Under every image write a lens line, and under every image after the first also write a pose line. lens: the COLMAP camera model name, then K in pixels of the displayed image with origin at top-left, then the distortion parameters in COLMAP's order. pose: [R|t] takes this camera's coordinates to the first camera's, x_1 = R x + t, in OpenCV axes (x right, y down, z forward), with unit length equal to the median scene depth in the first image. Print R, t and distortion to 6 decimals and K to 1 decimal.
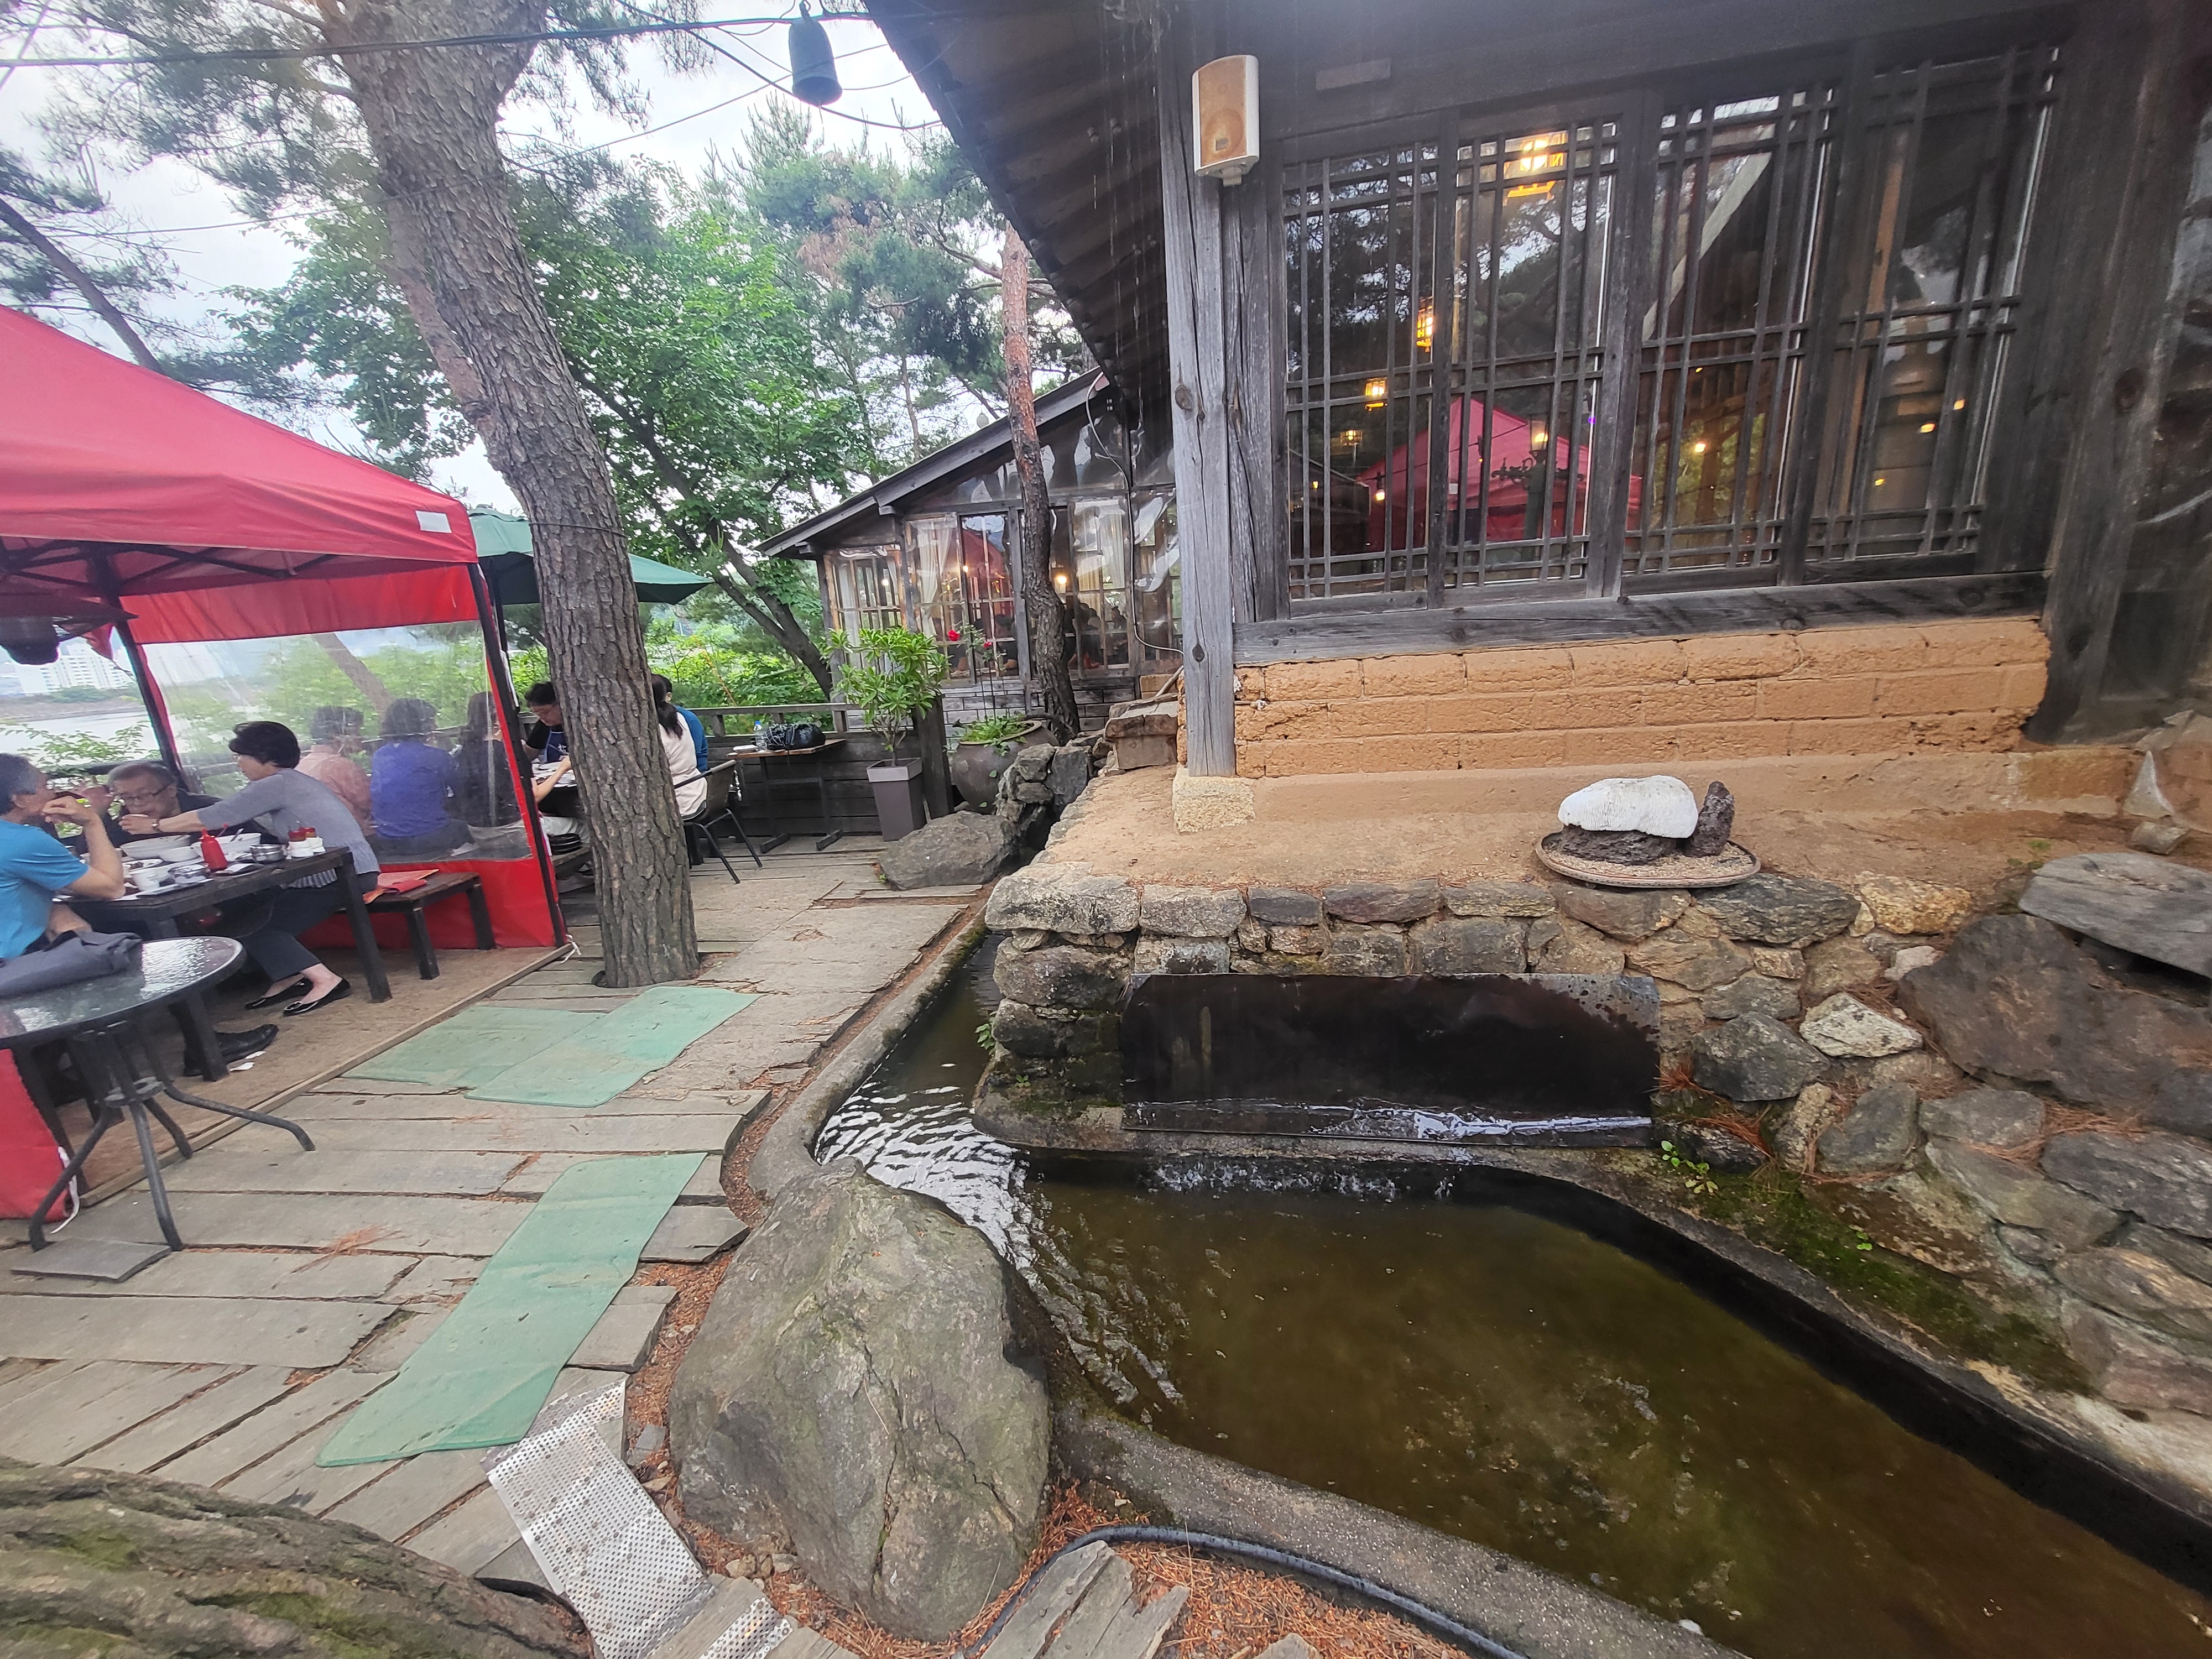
lens RADIAL K [[882.8, 0, 1104.7], [0, 882.8, 840.7], [0, 0, 1]] dist [0.001776, 0.000336]
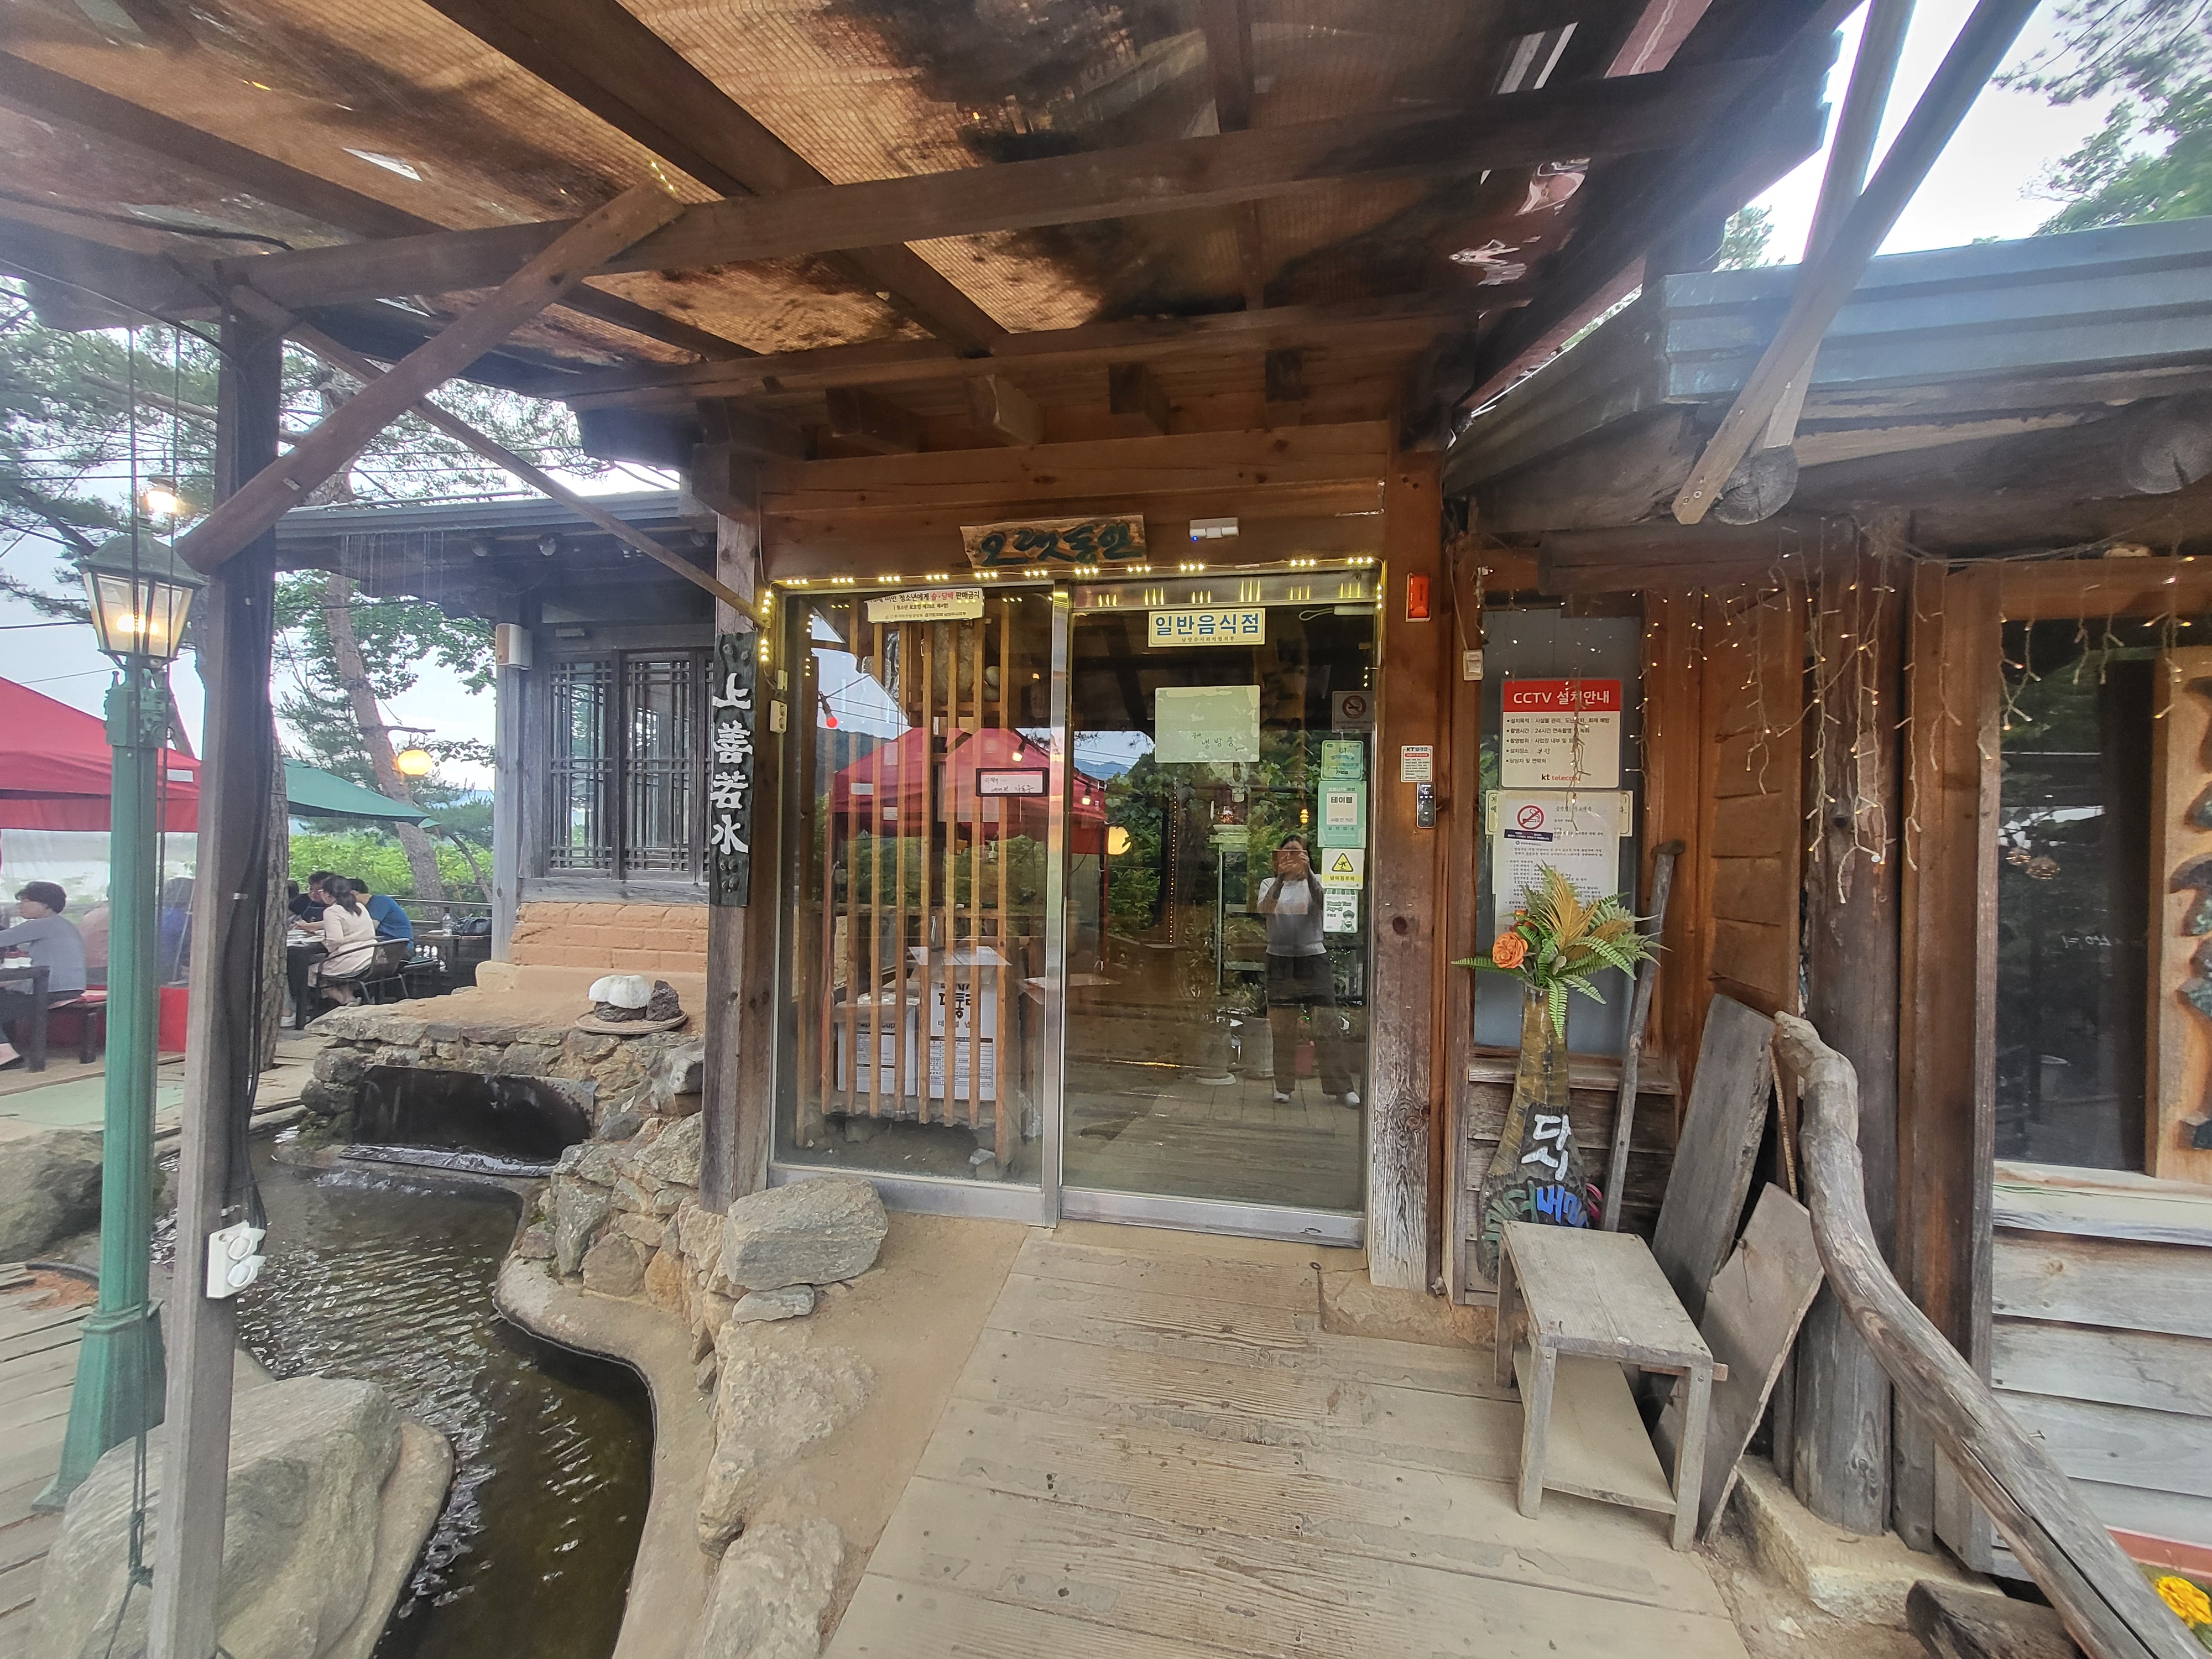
lens RADIAL K [[882.8, 0, 1108.1], [0, 882.8, 824.6], [0, 0, 1]] dist [0.001776, 0.000336]
pose [[0.996031, 0.083862, -0.029822, 1.540248], [-0.088818, 0.958252, -0.271781, 0.038964], [0.005785, 0.273351, 0.961897, -0.849309]]
